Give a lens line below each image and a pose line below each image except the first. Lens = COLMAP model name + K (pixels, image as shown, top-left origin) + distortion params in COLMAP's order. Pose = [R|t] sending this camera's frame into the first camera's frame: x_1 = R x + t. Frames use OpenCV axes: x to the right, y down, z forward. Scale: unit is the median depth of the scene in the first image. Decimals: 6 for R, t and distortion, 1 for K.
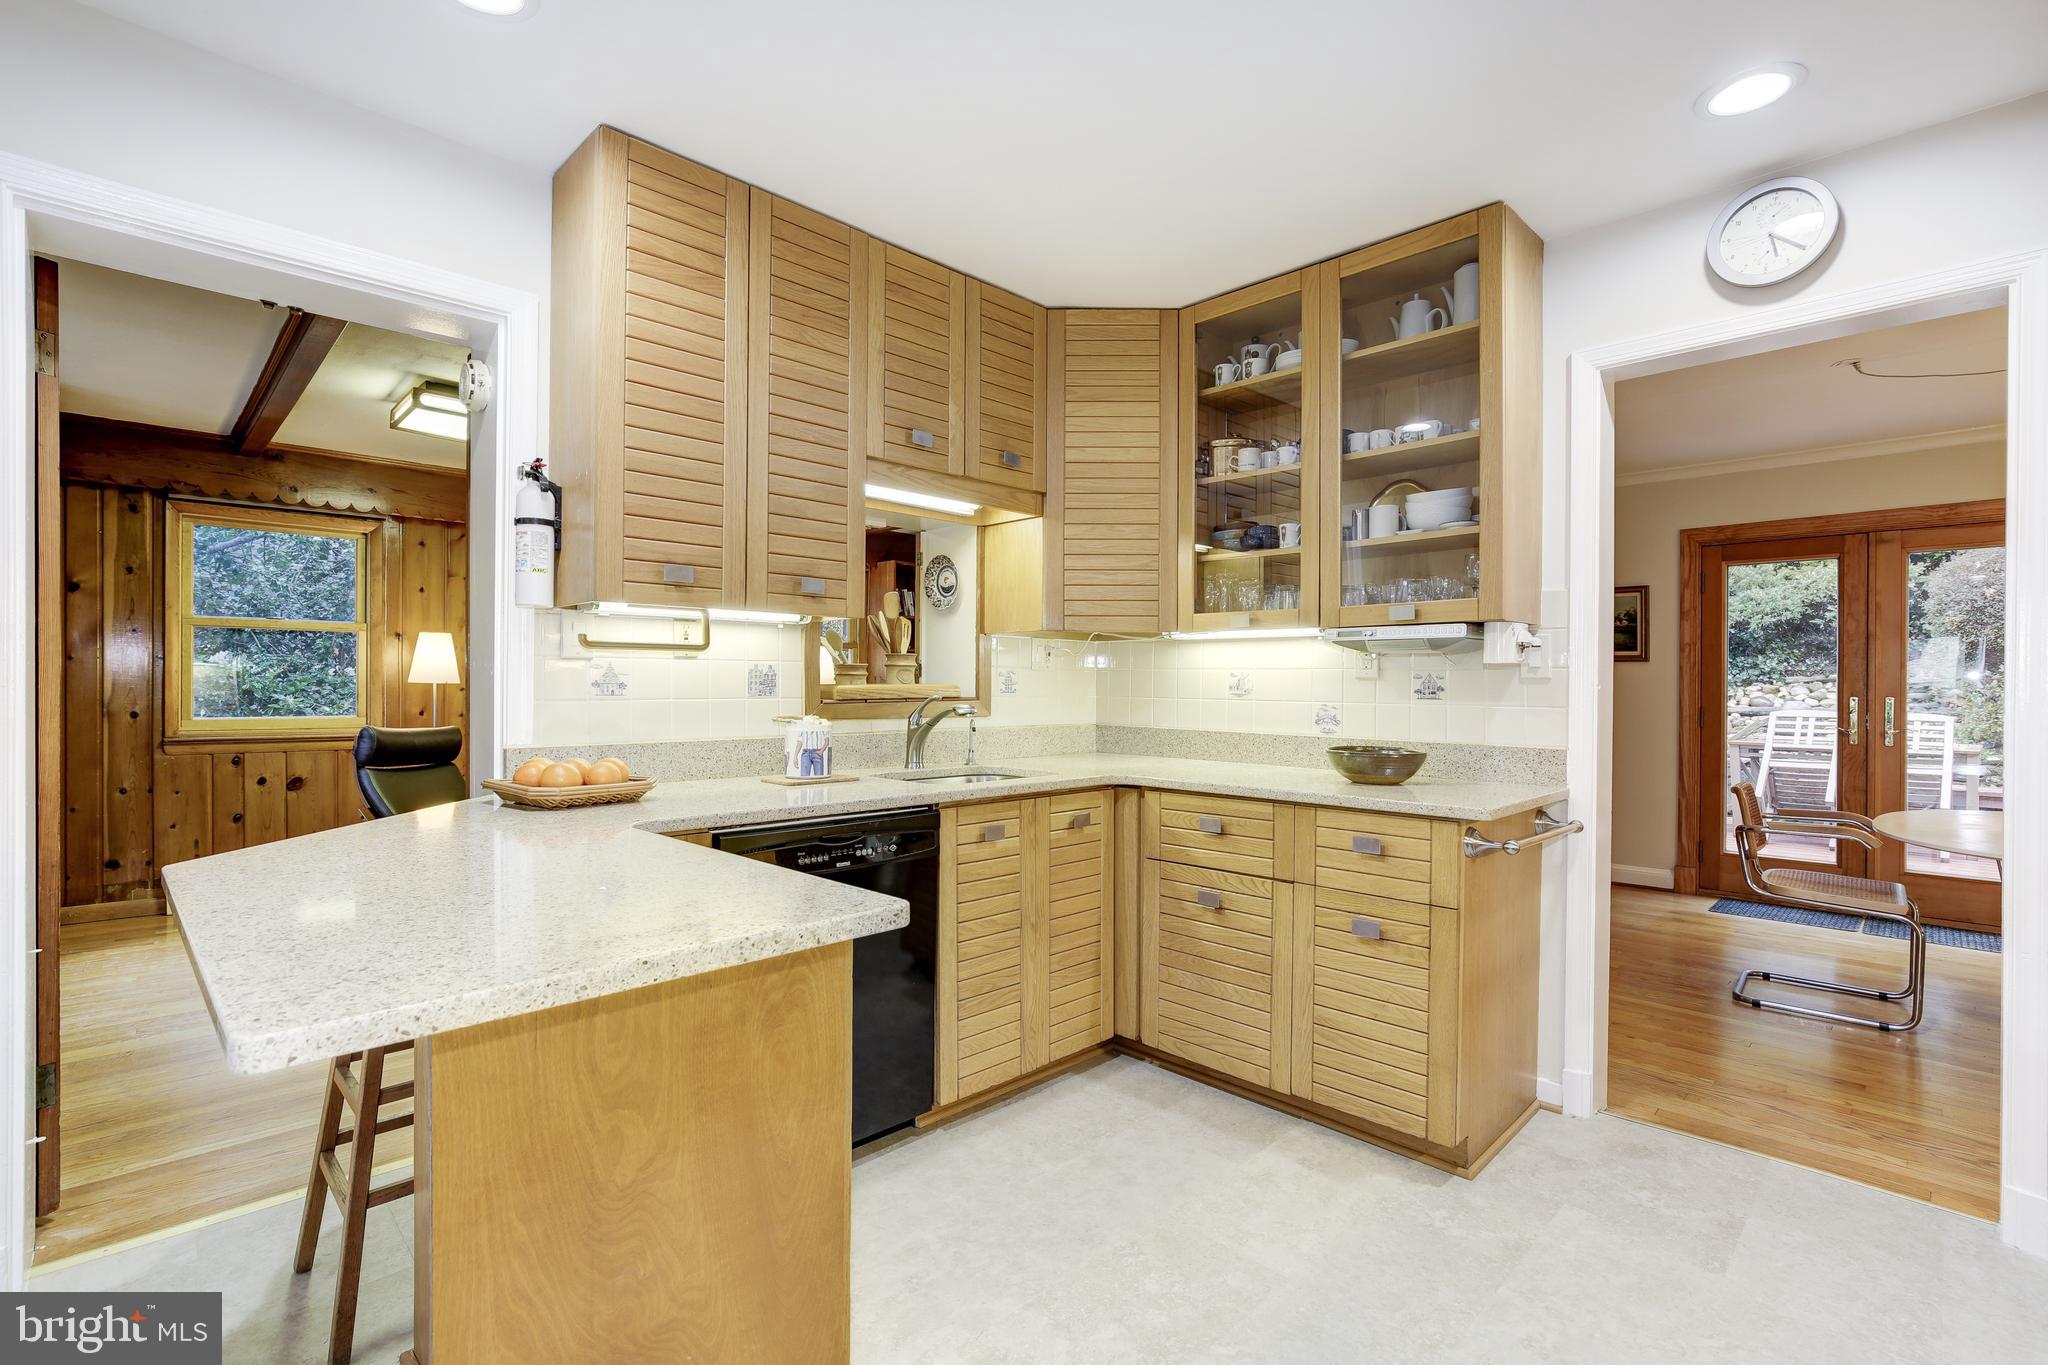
lens RADIAL K [[934.7, 0, 1018.1], [0, 934.7, 667.0], [0, 0, 1]] dist [-0.011853, 0.000764]
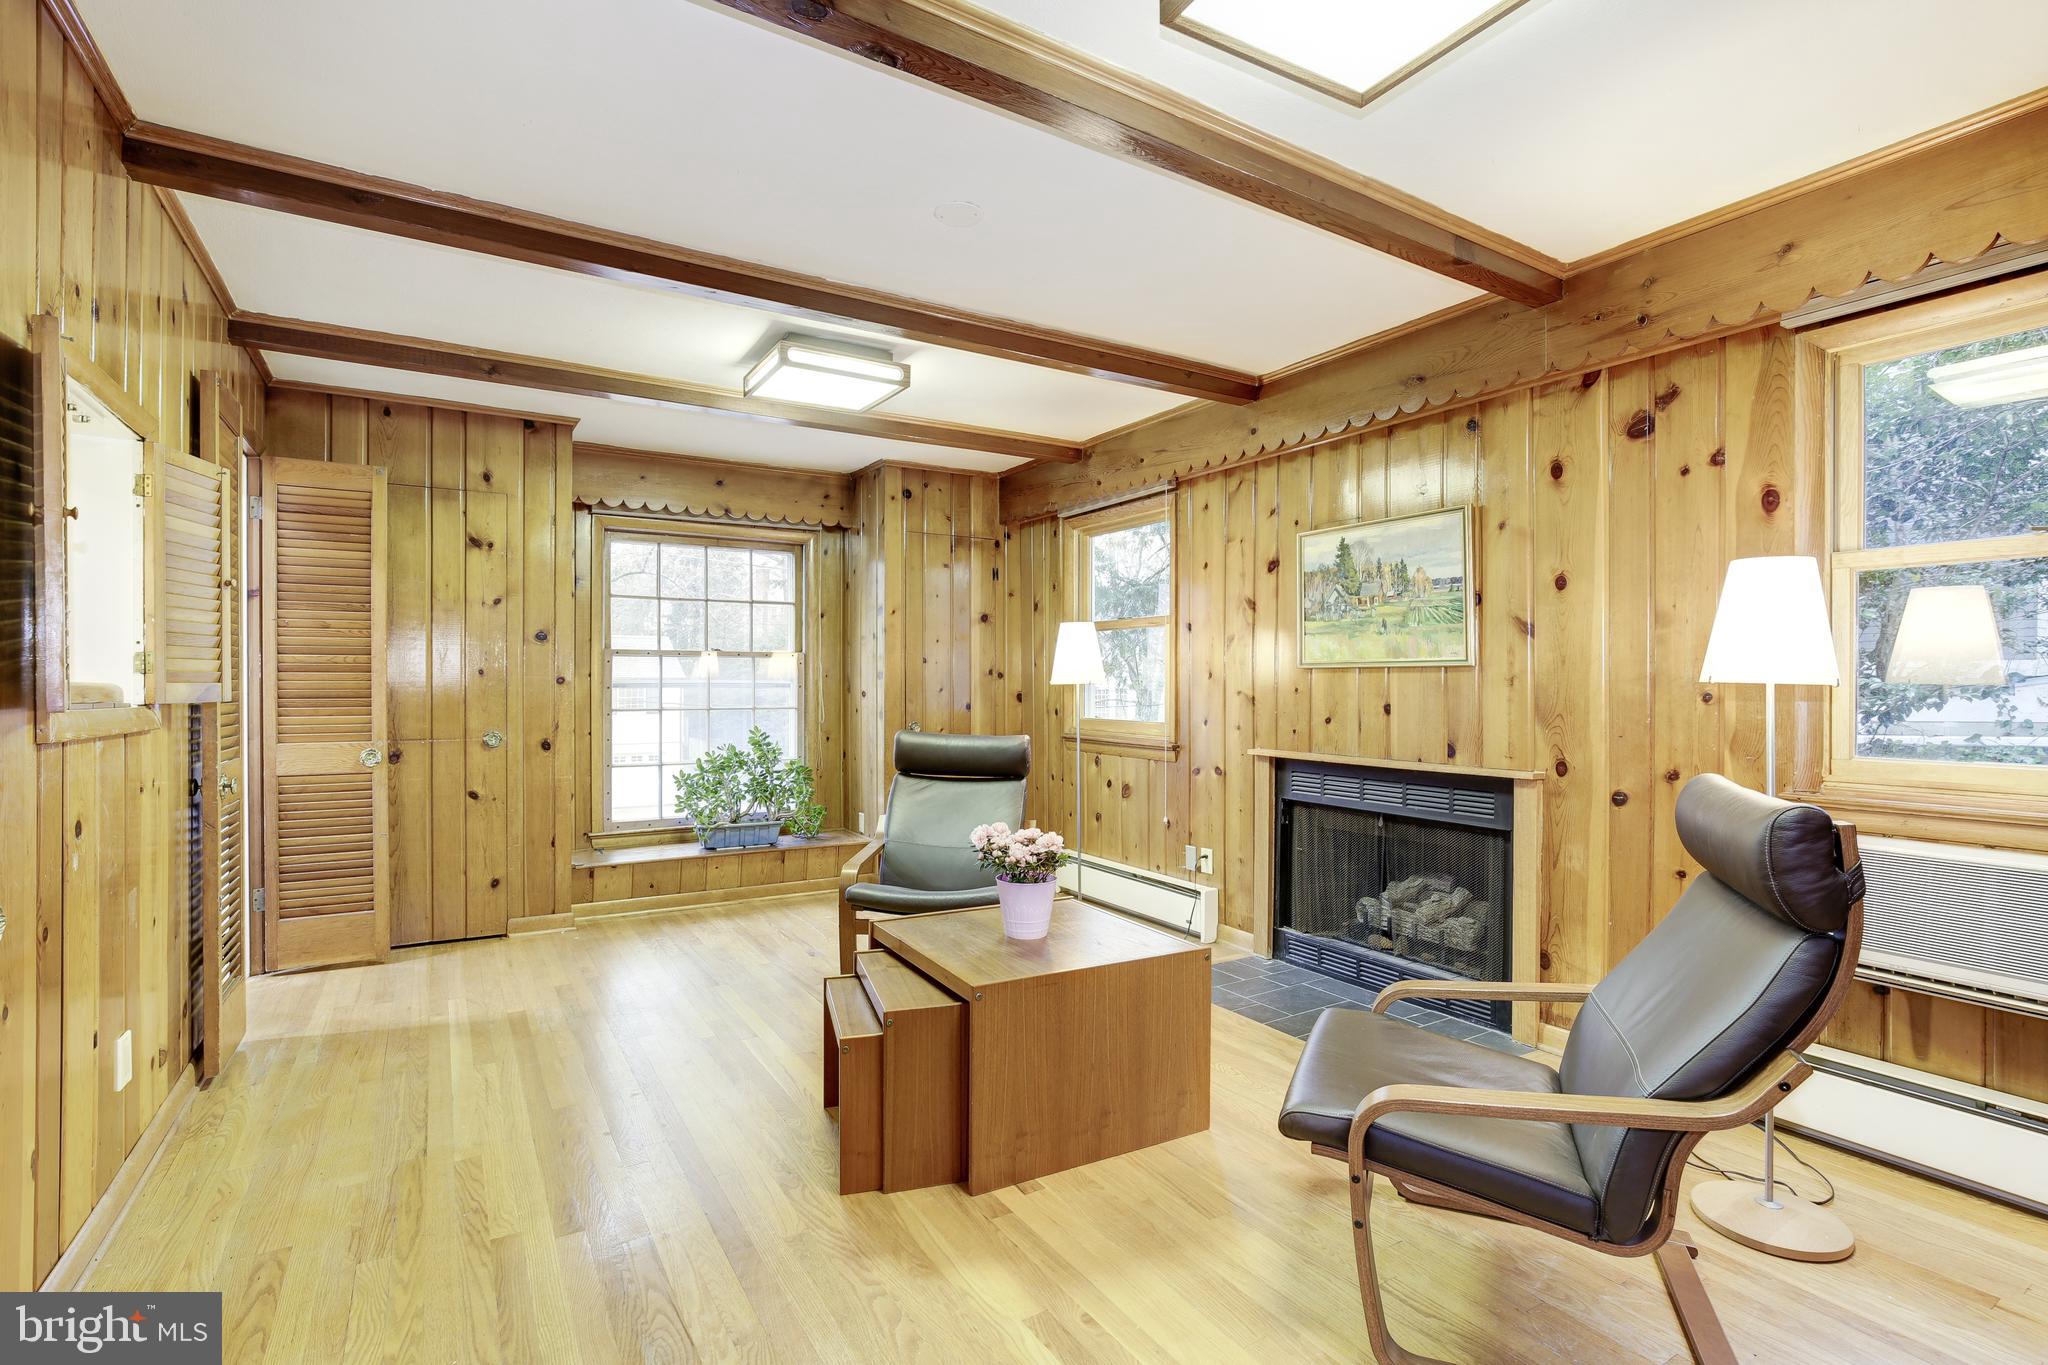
lens RADIAL K [[934.7, 0, 1031.8], [0, 934.7, 691.4], [0, 0, 1]] dist [-0.011853, 0.000764]
pose [[-0.200291, 0.002268, -0.979734, 0.371904], [0.018464, 0.999828, -0.001460, 0.050331], [0.979563, -0.018383, -0.200298, 2.319918]]
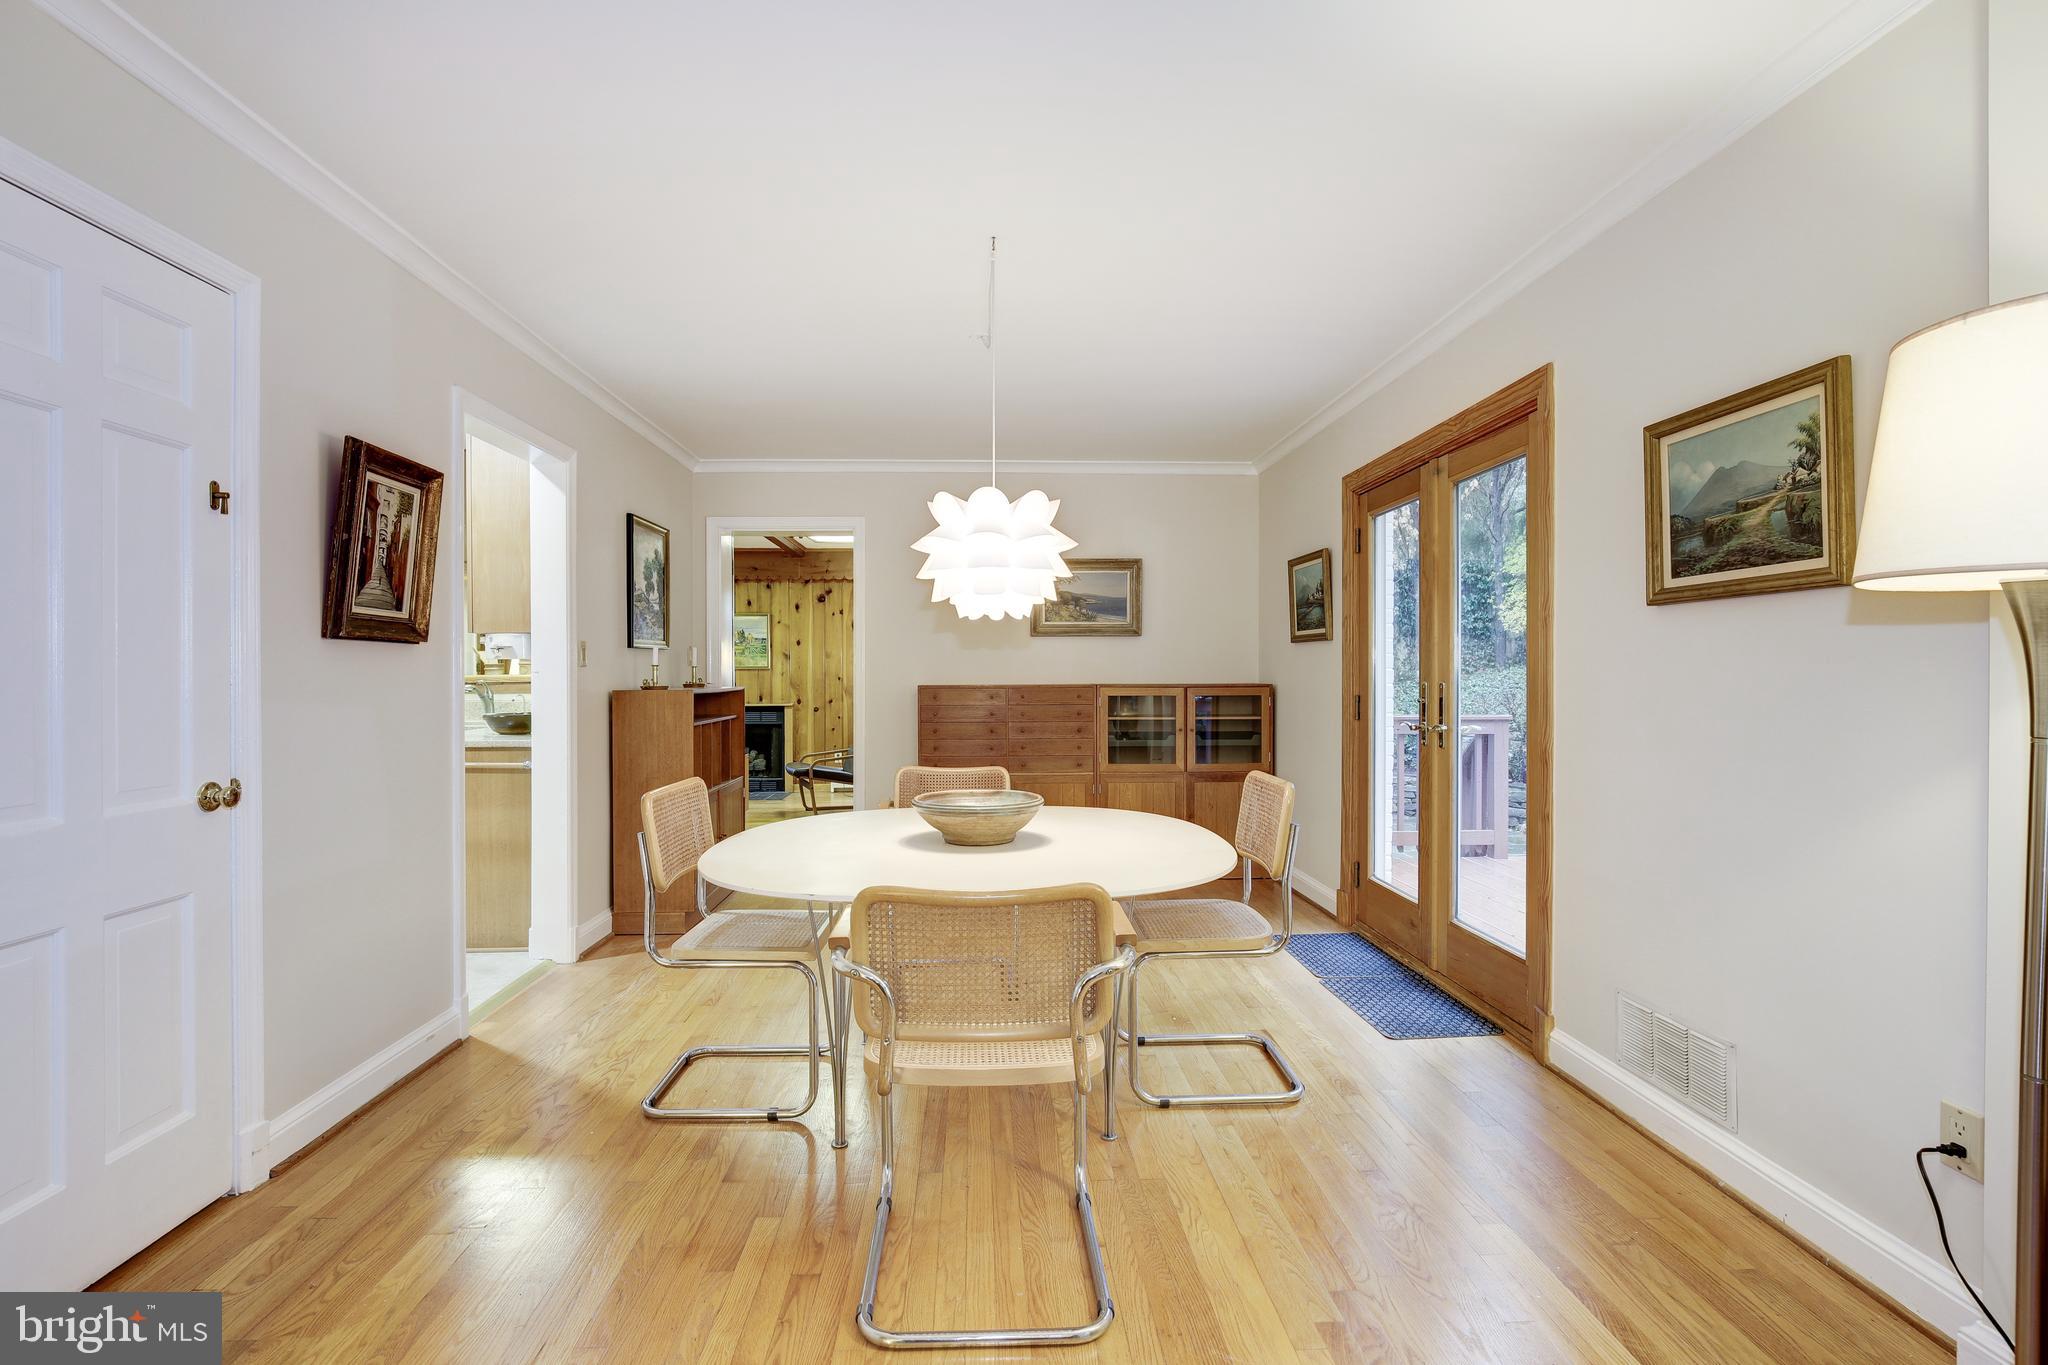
lens RADIAL K [[934.7, 0, 1006.5], [0, 934.7, 673.4], [0, 0, 1]] dist [-0.011853, 0.000764]
pose [[0.739275, -0.008022, -0.673356, 2.321654], [0.021538, 0.999699, 0.011736, 0.017838], [0.673059, -0.023179, 0.739225, 0.432458]]
